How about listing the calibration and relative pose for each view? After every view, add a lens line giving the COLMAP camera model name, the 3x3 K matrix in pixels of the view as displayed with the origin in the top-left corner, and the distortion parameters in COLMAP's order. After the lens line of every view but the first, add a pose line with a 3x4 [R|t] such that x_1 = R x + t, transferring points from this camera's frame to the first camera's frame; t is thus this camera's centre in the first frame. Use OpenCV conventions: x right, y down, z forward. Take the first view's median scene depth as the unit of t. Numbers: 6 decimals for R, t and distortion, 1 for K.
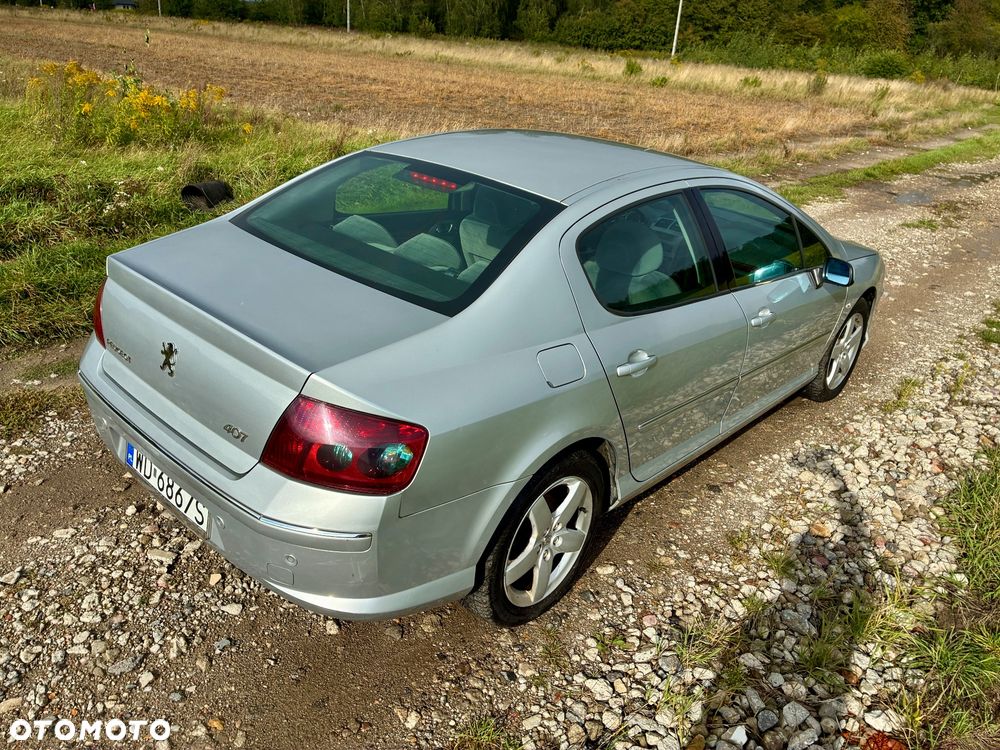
lens RADIAL K [[753.3, 0, 502.7], [0, 753.3, 375.0], [0, 0, 1]] dist [0.045280, -0.062265]
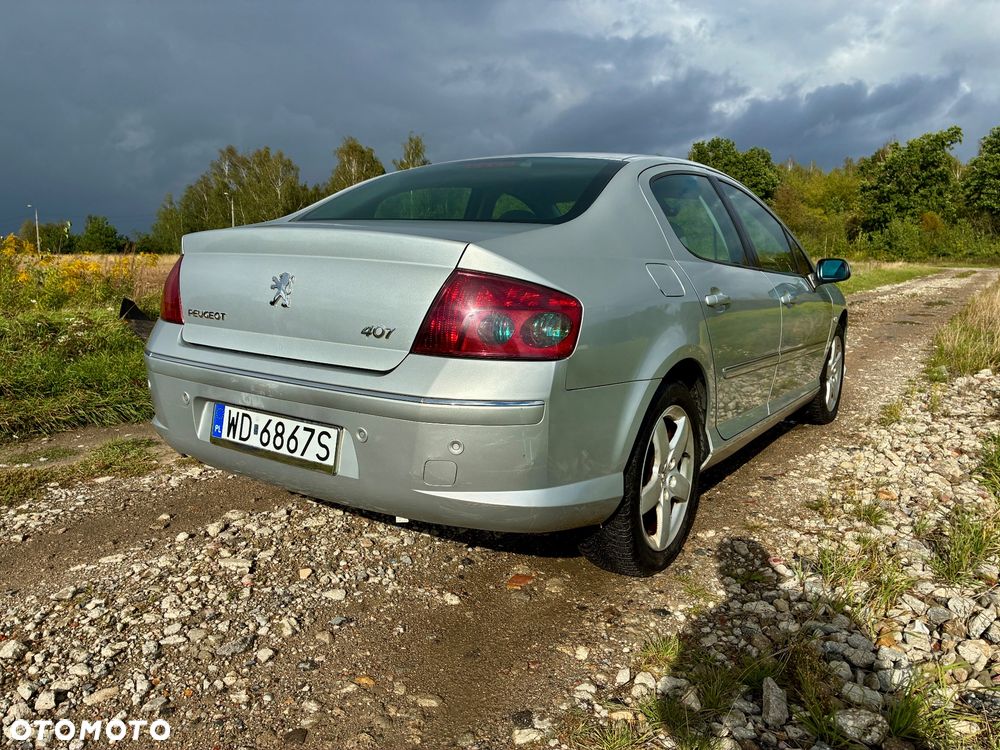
lens RADIAL K [[753.3, 0, 500.6], [0, 753.3, 377.0], [0, 0, 1]] dist [0.045280, -0.062265]
pose [[0.986462, -0.087389, 0.138762, -0.278948], [0.119502, 0.962548, -0.243351, 0.315722], [-0.112299, 0.256639, 0.959961, 0.070288]]
